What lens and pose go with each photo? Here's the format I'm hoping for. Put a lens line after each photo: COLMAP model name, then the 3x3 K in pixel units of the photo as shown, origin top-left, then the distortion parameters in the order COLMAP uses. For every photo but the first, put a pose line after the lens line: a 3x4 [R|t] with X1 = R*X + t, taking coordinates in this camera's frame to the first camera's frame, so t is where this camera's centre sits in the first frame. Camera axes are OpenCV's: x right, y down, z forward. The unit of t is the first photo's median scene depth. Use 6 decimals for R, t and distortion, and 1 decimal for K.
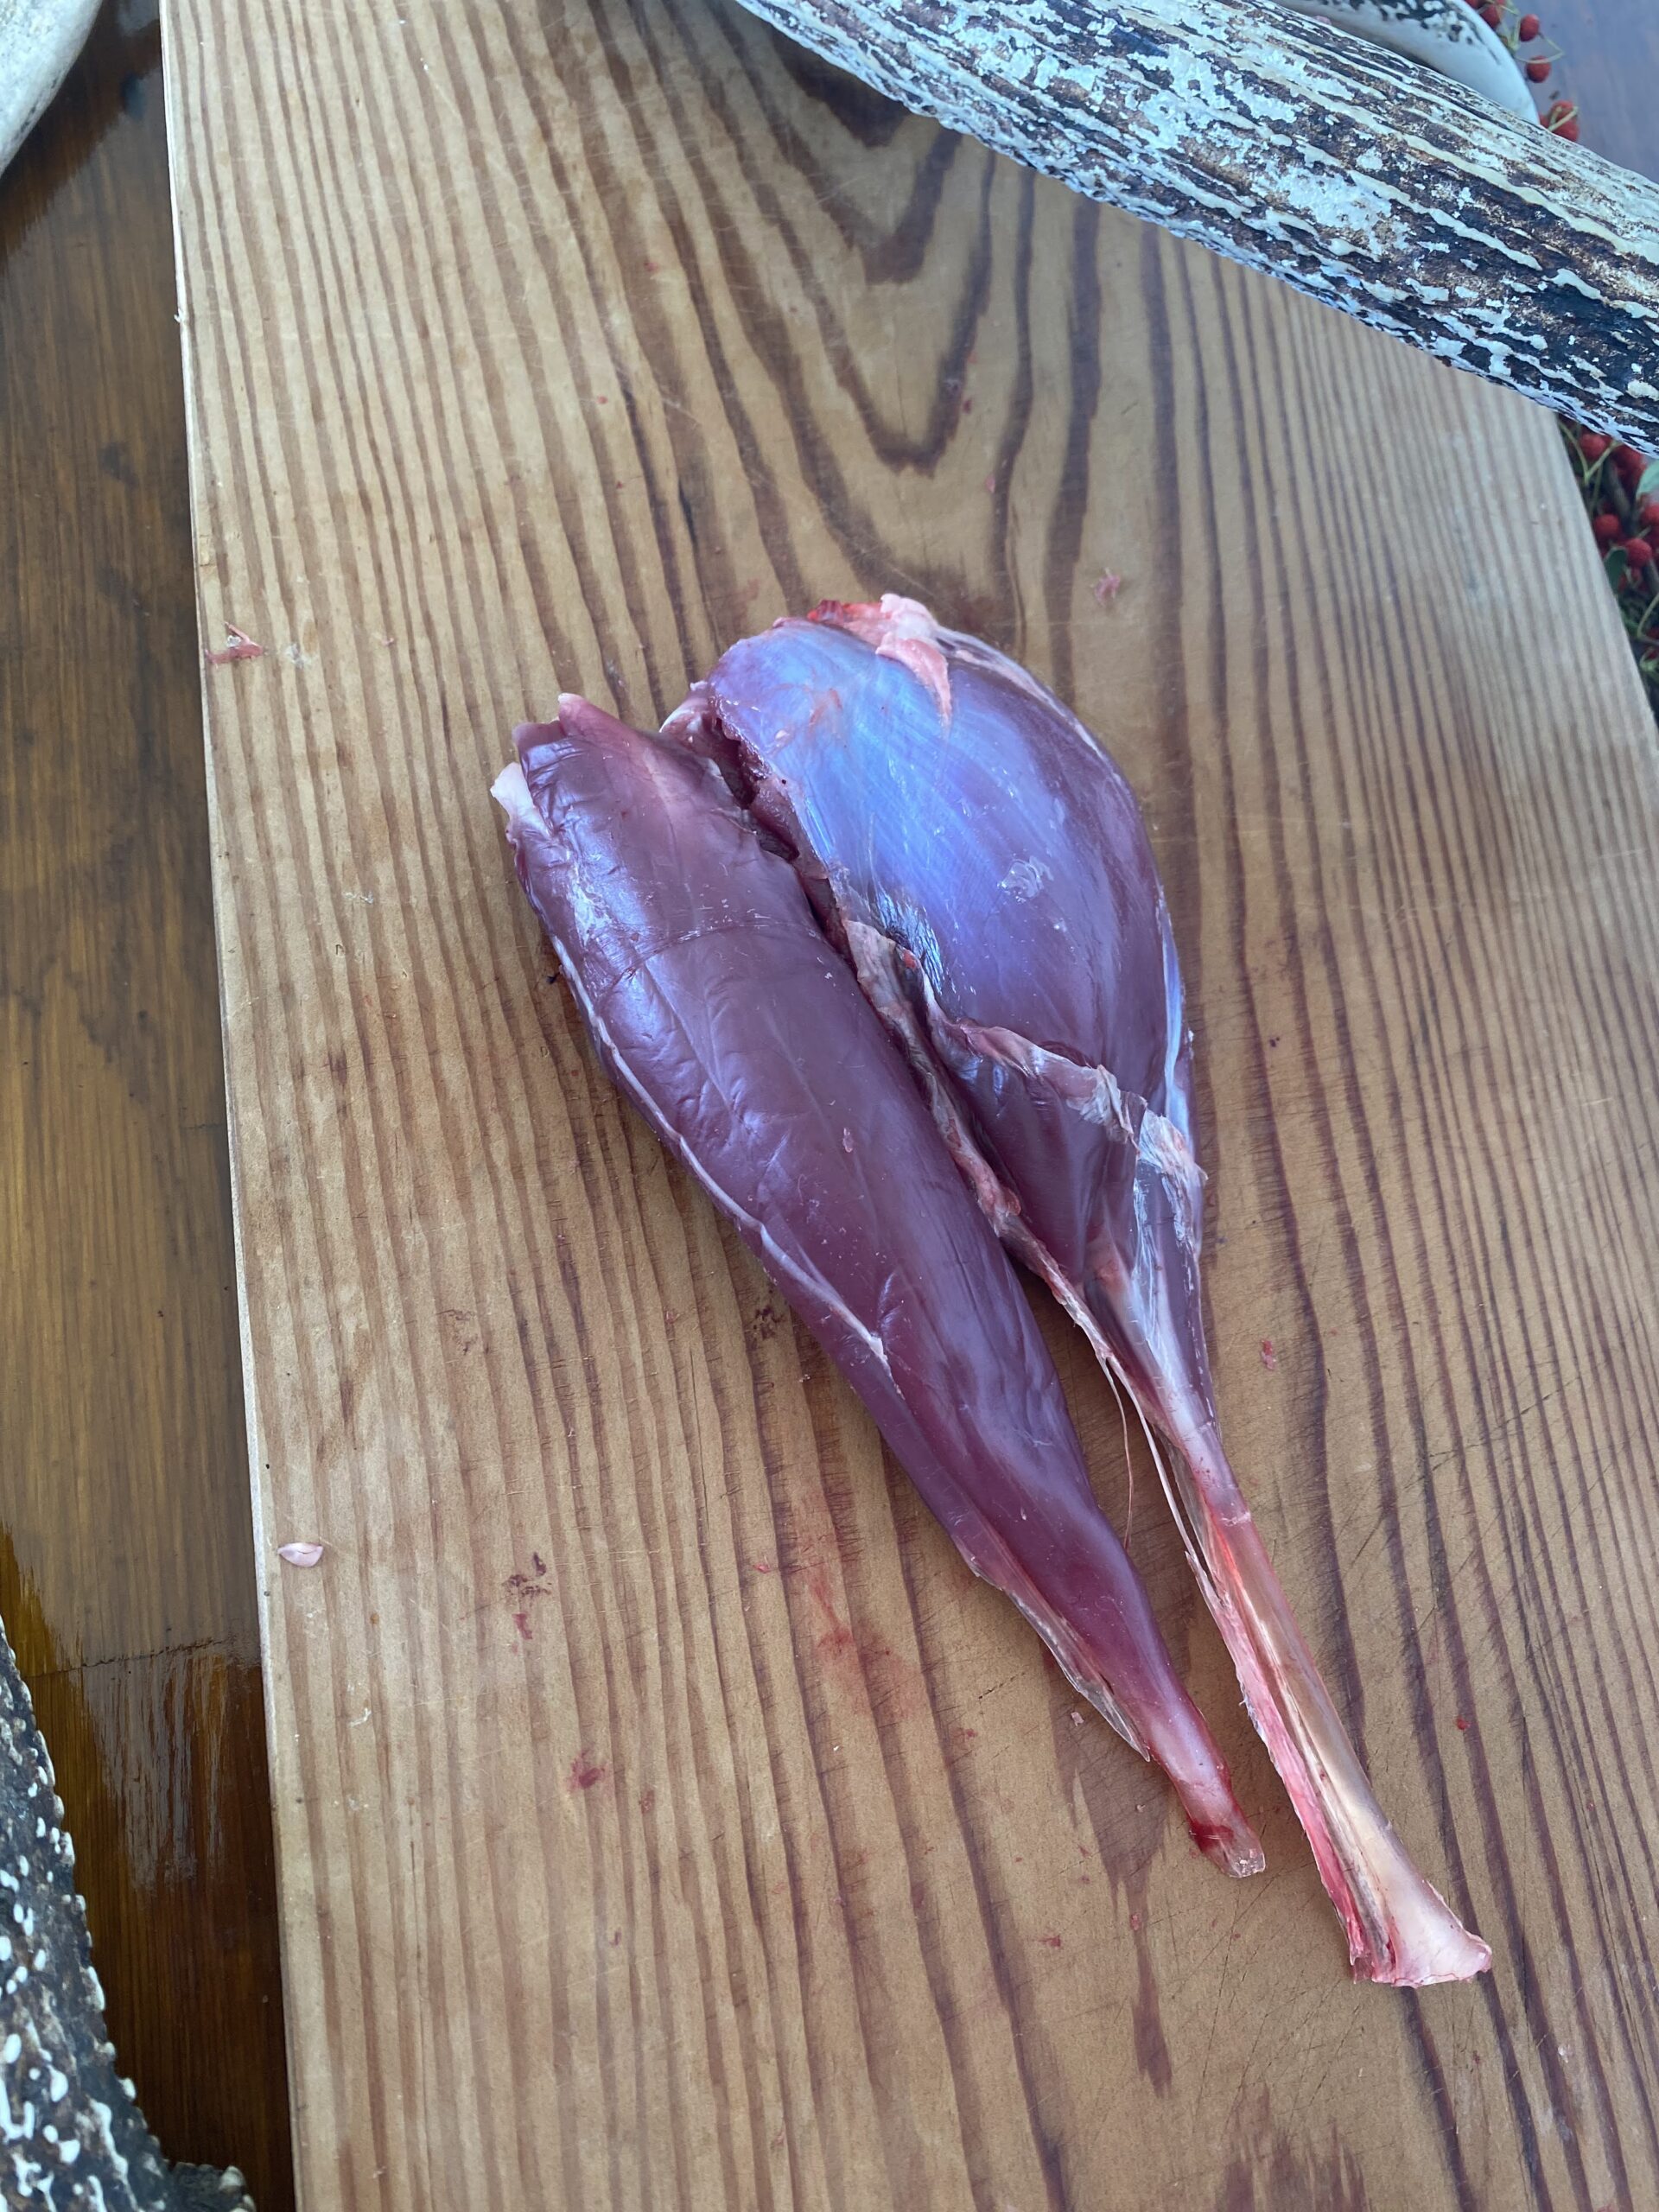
lens RADIAL K [[1718.9, 0, 840.8], [0, 1718.9, 1099.3], [0, 0, 1]] dist [-0.027360, 0.032549]
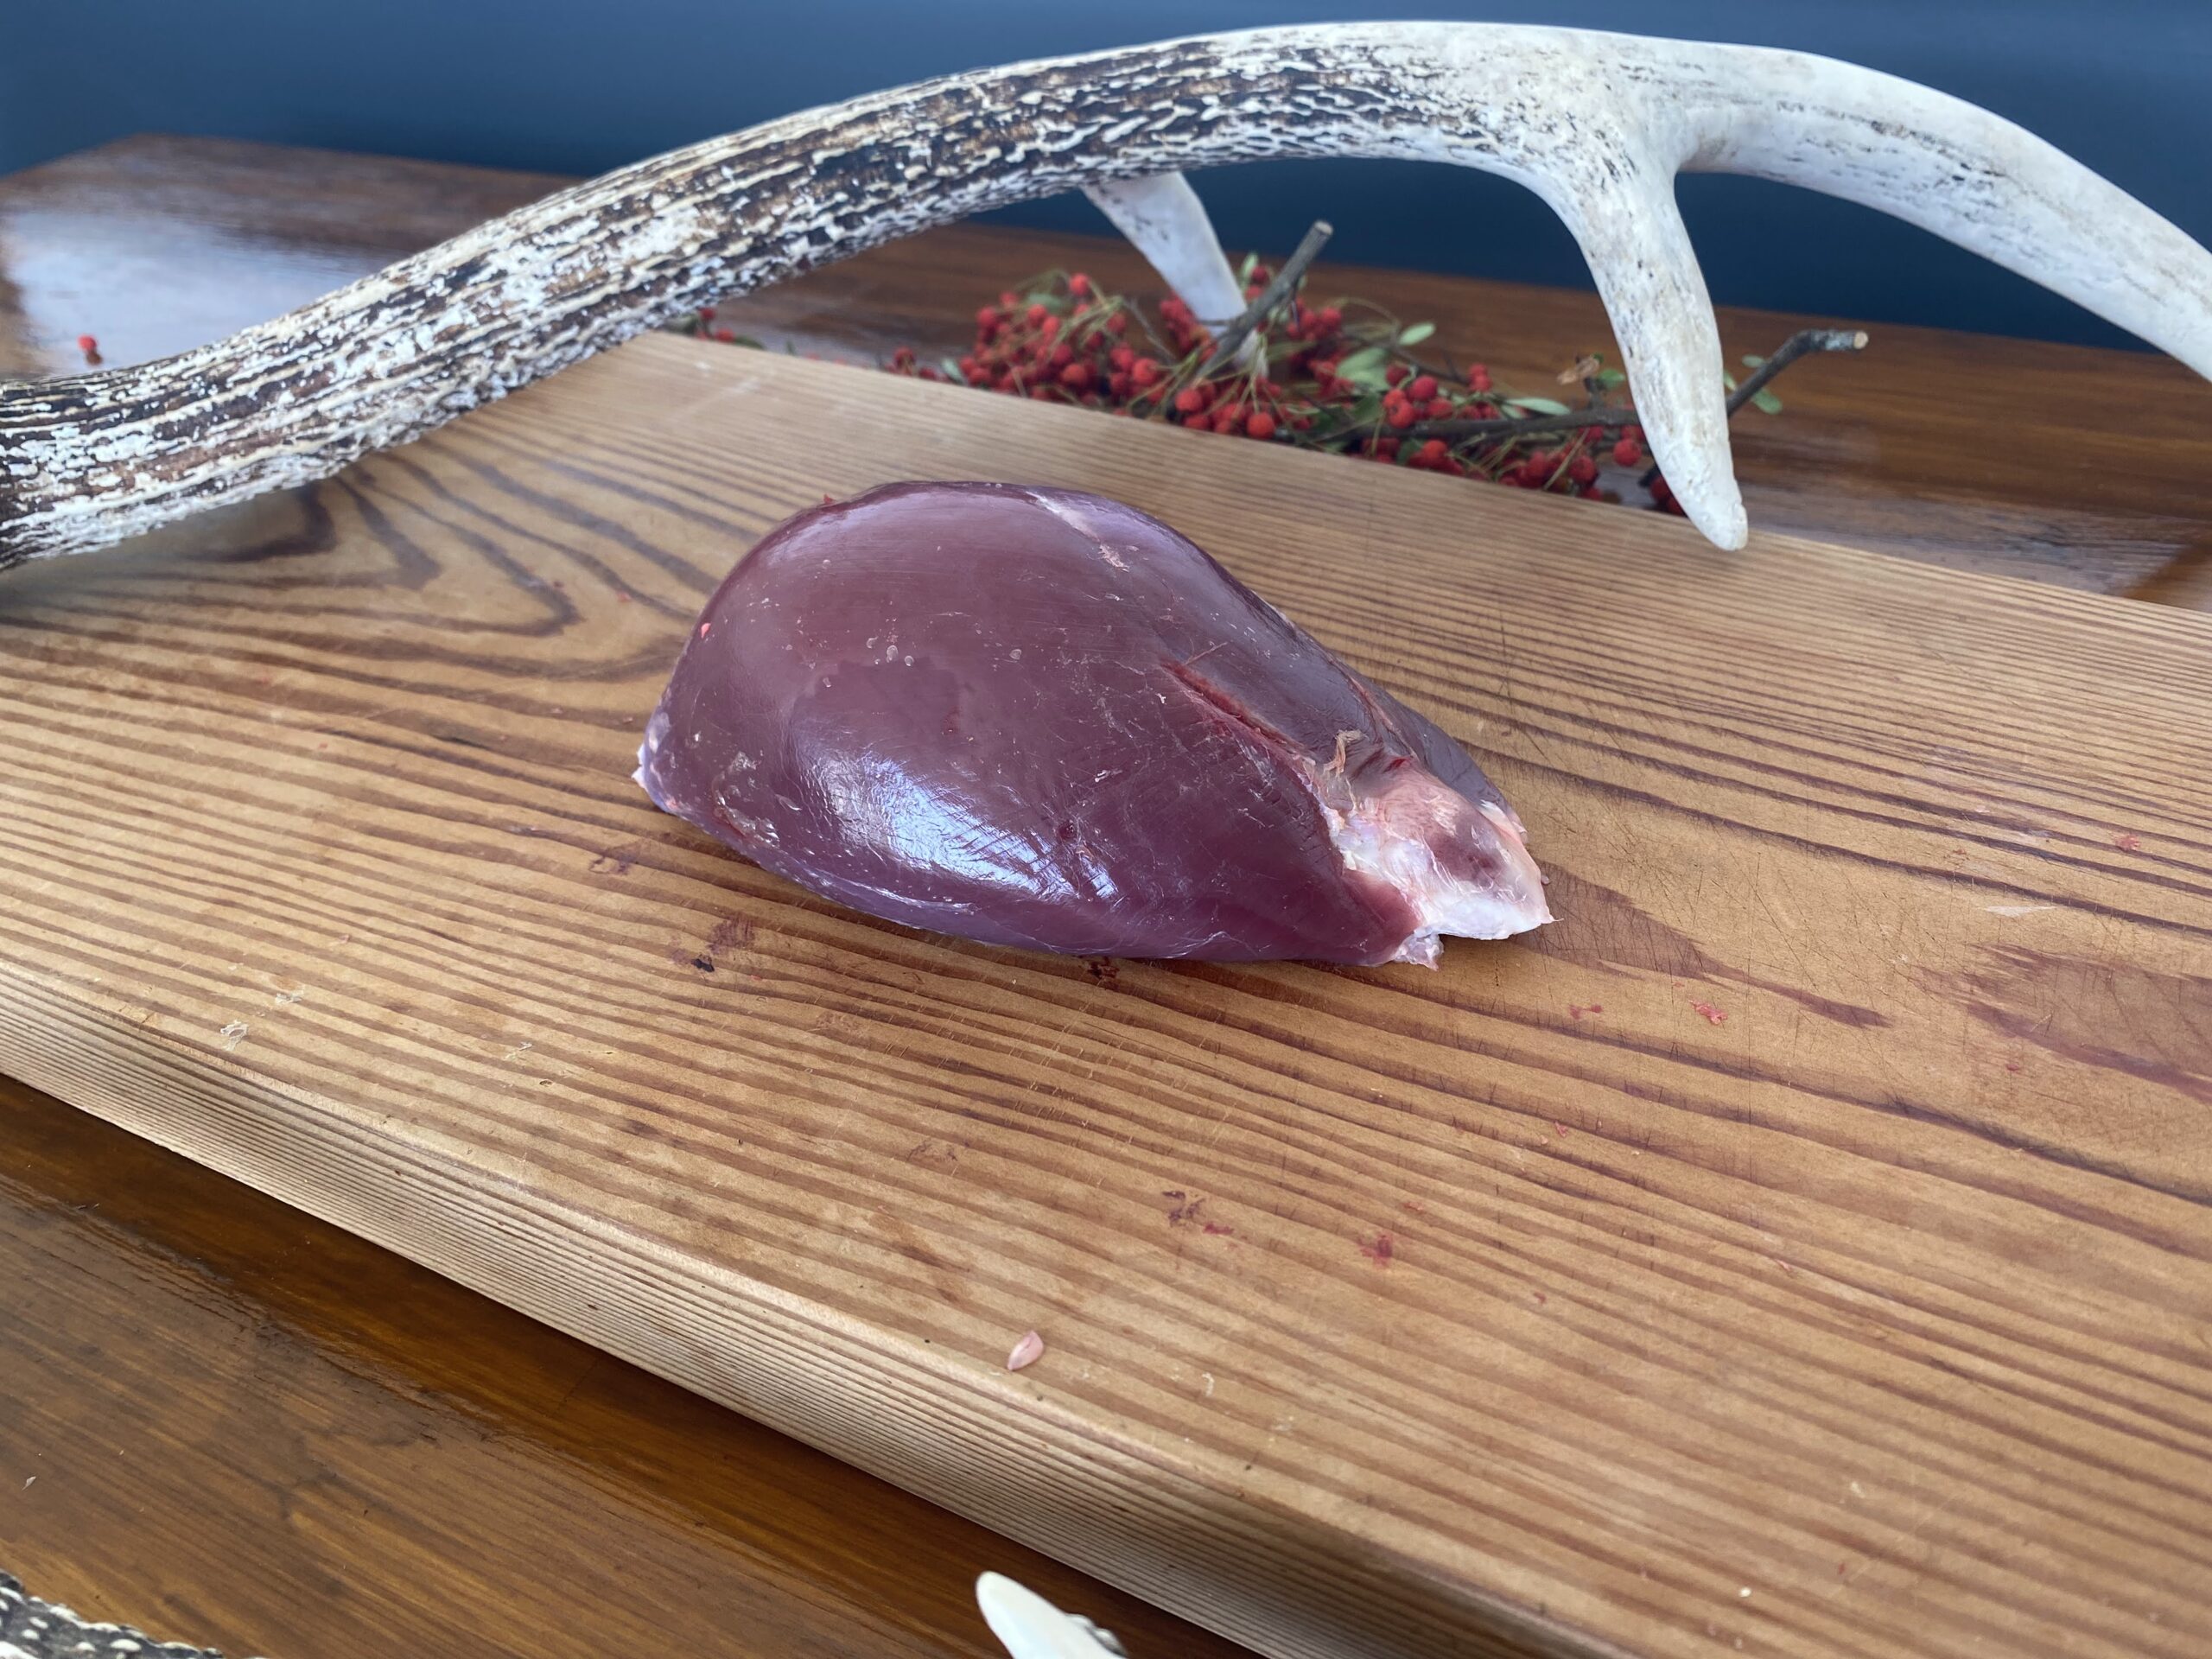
lens RADIAL K [[1718.9, 0, 1093.0], [0, 1718.9, 831.4], [0, 0, 1]] dist [-0.027360, 0.032549]
pose [[0.567683, -0.668903, 0.479900, -0.482135], [0.816821, 0.530347, -0.227014, 0.311511], [-0.102663, 0.520865, 0.847443, 0.055485]]
